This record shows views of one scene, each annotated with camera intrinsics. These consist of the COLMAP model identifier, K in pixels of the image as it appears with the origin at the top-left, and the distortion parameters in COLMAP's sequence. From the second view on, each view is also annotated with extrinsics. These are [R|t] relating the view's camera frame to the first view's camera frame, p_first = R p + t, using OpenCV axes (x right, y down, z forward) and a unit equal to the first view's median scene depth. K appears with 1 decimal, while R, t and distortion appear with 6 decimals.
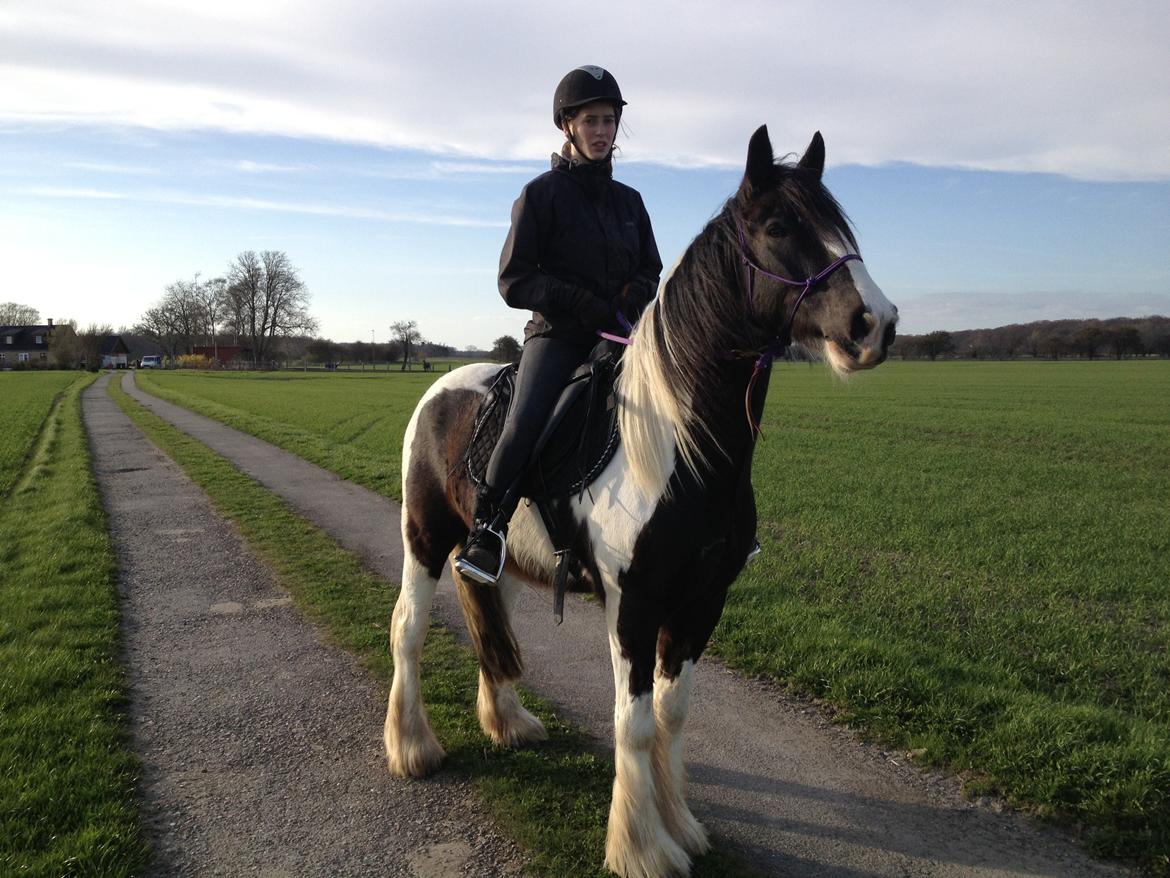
lens RADIAL K [[1157.7, 0, 582.5], [0, 1157.7, 363.0], [0, 0, 1]] dist [0.106714, -0.260170]
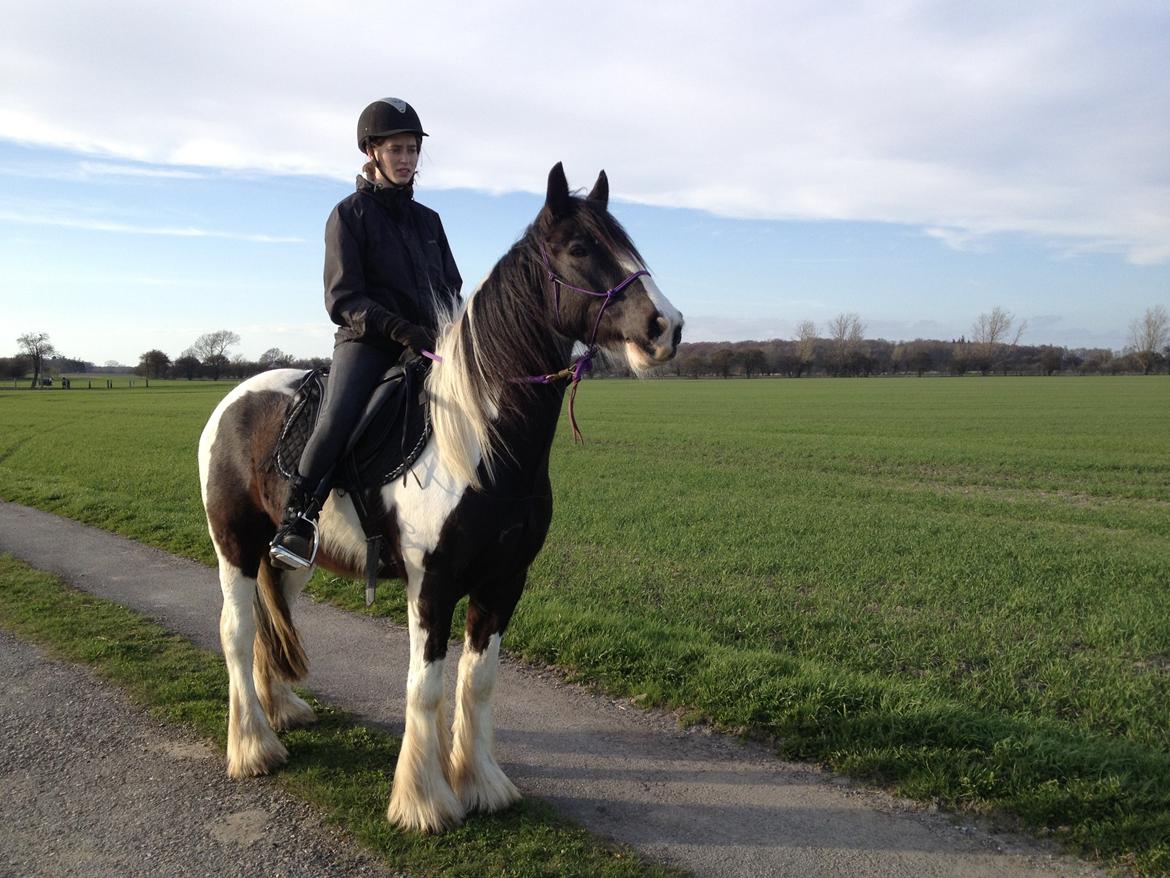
lens RADIAL K [[1186.4, 0, 618.2], [0, 1186.4, 439.9], [0, 0, 1]] dist [0.129949, -0.351038]
pose [[0.943818, -0.015101, 0.330121, -0.128111], [-0.000094, 0.998943, 0.045964, 0.013634], [-0.330466, -0.043413, 0.942819, -0.124957]]
